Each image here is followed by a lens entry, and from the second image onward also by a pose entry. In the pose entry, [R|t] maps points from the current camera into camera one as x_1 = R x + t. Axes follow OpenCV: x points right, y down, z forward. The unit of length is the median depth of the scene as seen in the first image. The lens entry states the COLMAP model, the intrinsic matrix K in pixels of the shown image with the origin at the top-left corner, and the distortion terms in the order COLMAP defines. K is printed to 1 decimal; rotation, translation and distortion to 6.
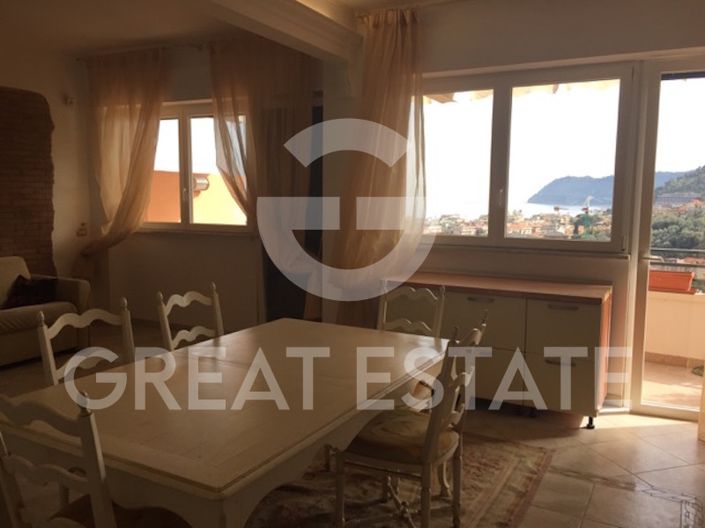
lens RADIAL K [[598.5, 0, 352.5], [0, 598.5, 264.0], [0, 0, 1]] dist [0.004436, 0.004943]
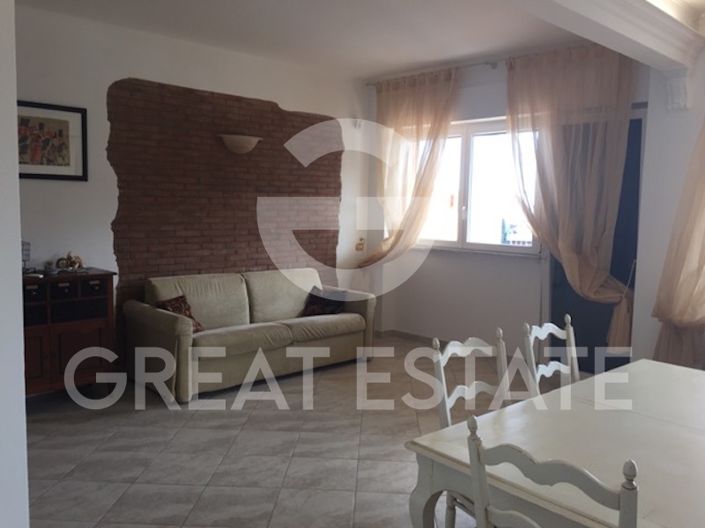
lens RADIAL K [[598.5, 0, 352.5], [0, 598.5, 264.0], [0, 0, 1]] dist [0.004436, 0.004943]
pose [[0.936051, 0.042172, -0.349327, -0.109844], [-0.050445, 0.998620, -0.014614, -0.007757], [0.348229, 0.031302, 0.936887, 0.006935]]
